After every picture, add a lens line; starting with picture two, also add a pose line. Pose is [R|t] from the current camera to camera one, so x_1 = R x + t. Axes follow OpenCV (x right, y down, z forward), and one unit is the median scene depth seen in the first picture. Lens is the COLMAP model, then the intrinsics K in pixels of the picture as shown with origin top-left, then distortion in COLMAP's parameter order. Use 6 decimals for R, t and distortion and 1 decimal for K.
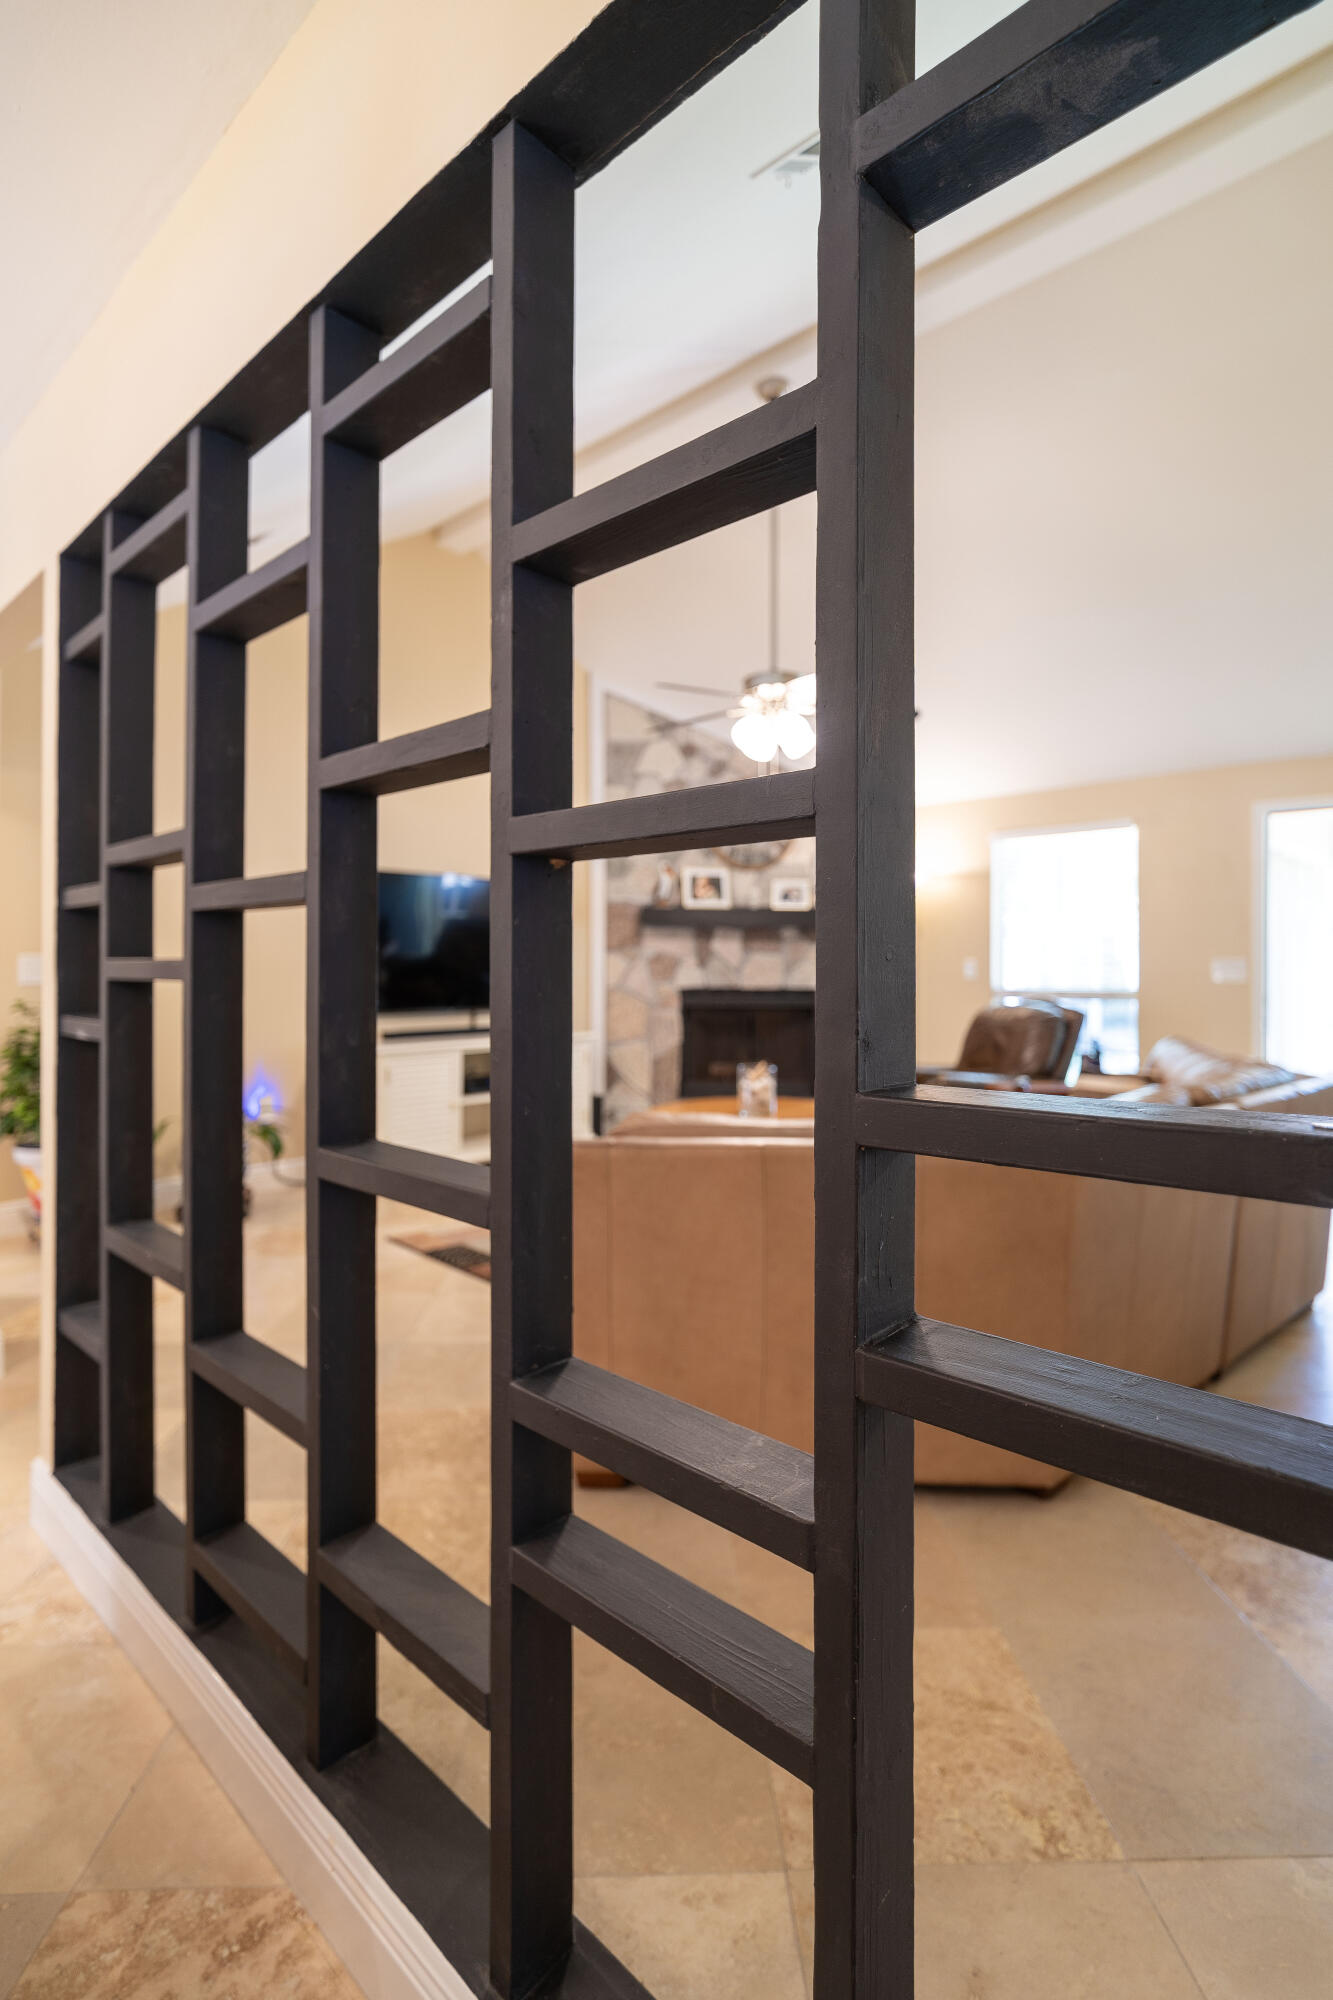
lens RADIAL K [[973.0, 0, 663.6], [0, 973.0, 1003.1], [0, 0, 1]] dist [-0.006493, 0.000095]
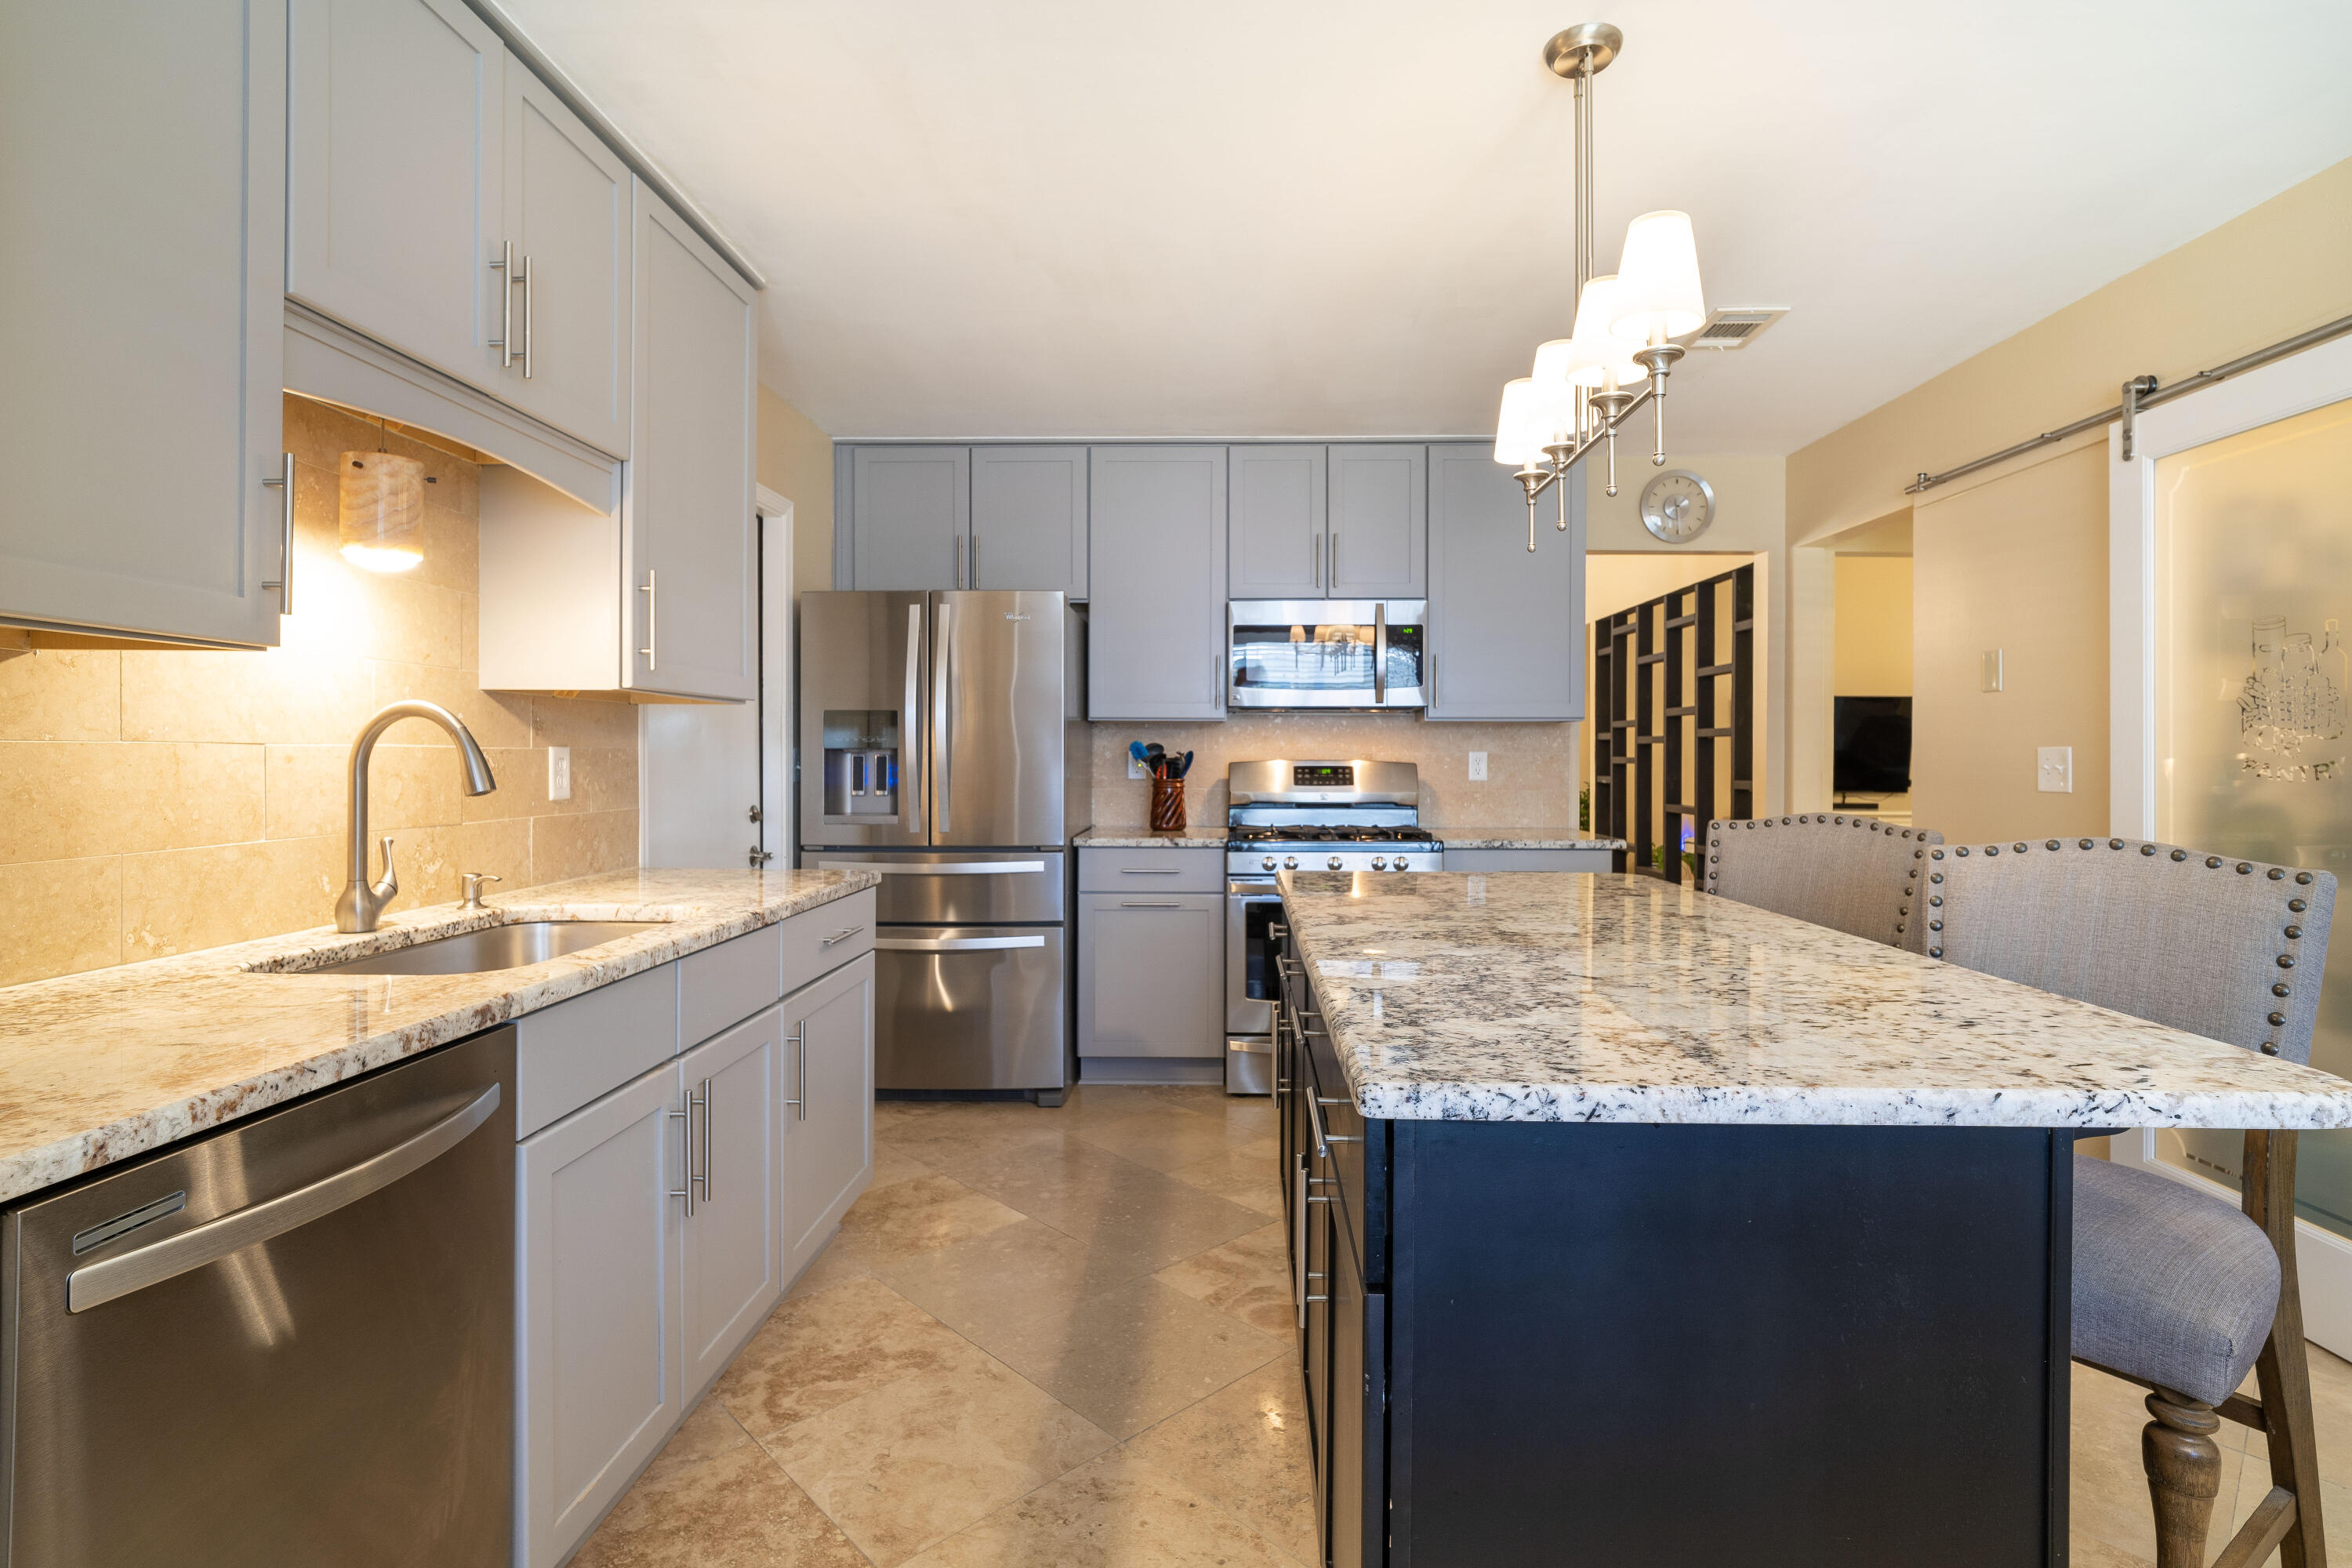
lens RADIAL K [[1144.3, 0, 1175.5], [0, 1144.3, 771.6], [0, 0, 1]] dist [-0.006493, 0.000095]
pose [[0.650851, -0.001851, -0.759203, 1.335012], [0.003760, 0.999993, 0.000785, -0.006722], [0.759196, -0.003366, 0.650854, -2.518530]]
